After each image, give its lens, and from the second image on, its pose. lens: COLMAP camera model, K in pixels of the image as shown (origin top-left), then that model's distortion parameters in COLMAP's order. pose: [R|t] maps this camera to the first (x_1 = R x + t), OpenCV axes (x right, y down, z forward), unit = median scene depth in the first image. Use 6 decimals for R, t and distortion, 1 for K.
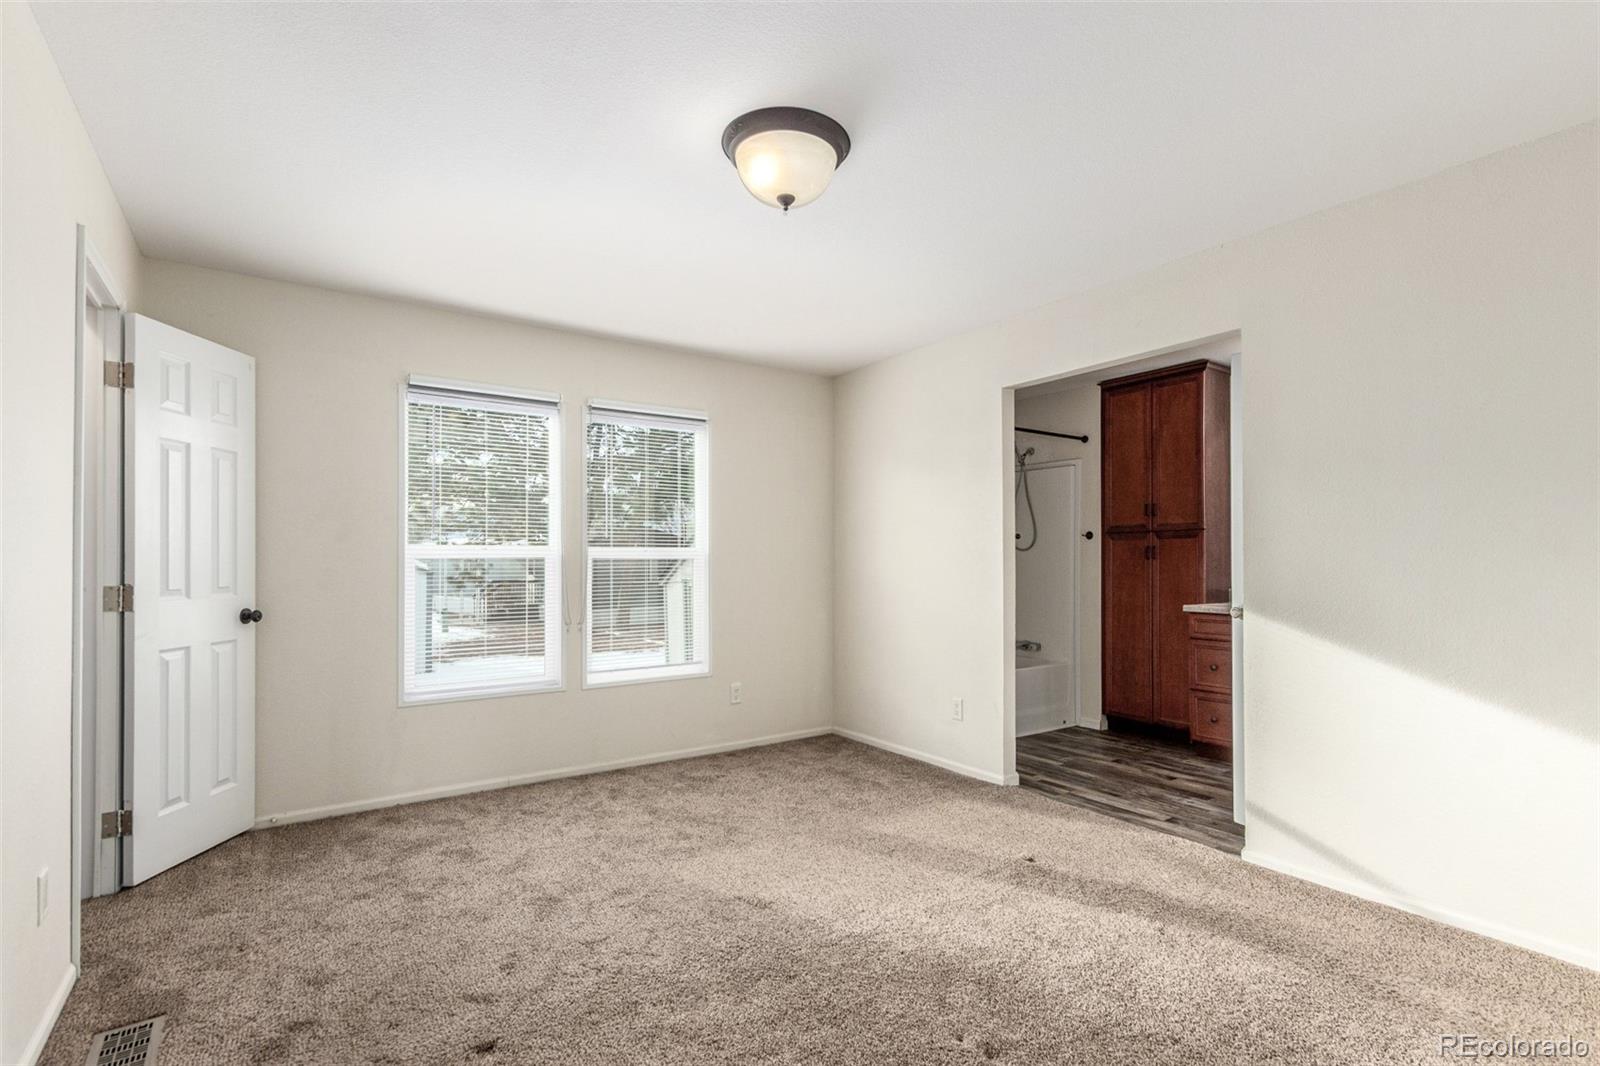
lens RADIAL K [[756.3, 0, 831.9], [0, 756.3, 554.0], [0, 0, 1]] dist [0.000783, -0.001198]
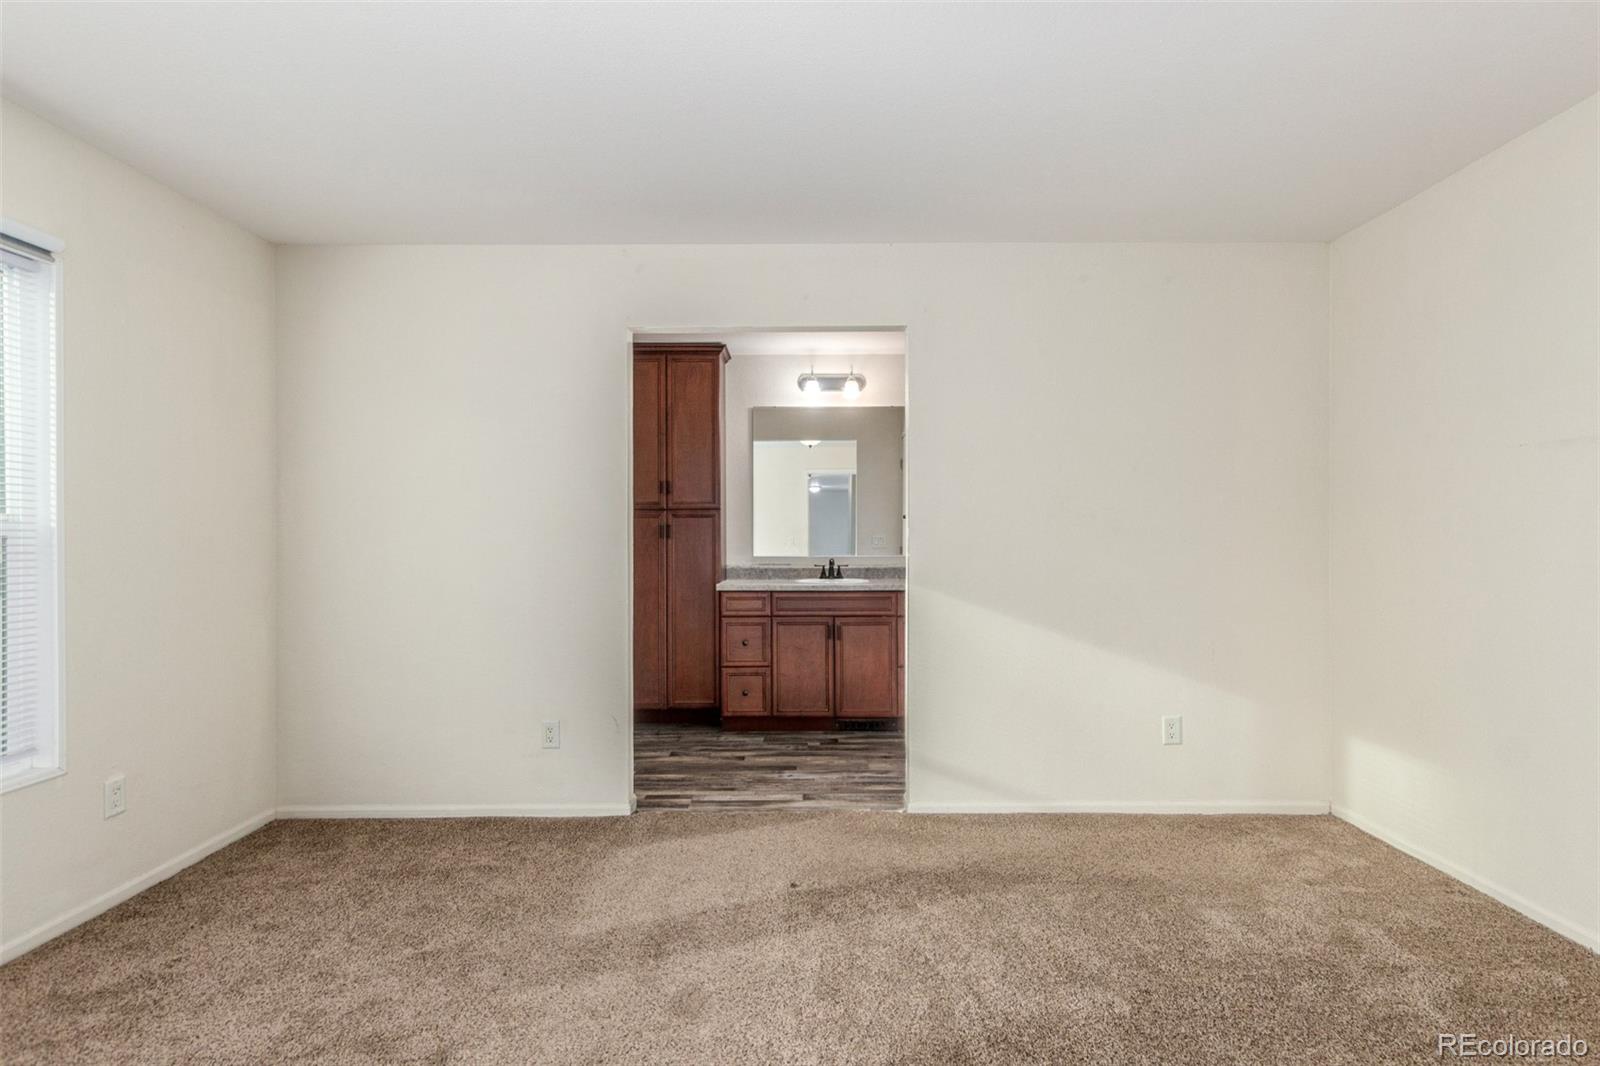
lens RADIAL K [[756.3, 0, 802.0], [0, 756.3, 535.3], [0, 0, 1]] dist [0.000783, -0.001198]
pose [[0.585829, 0.002091, 0.810432, -0.314060], [-0.001055, 0.999998, -0.001817, 0.005370], [-0.810434, 0.000209, 0.585830, 0.357183]]
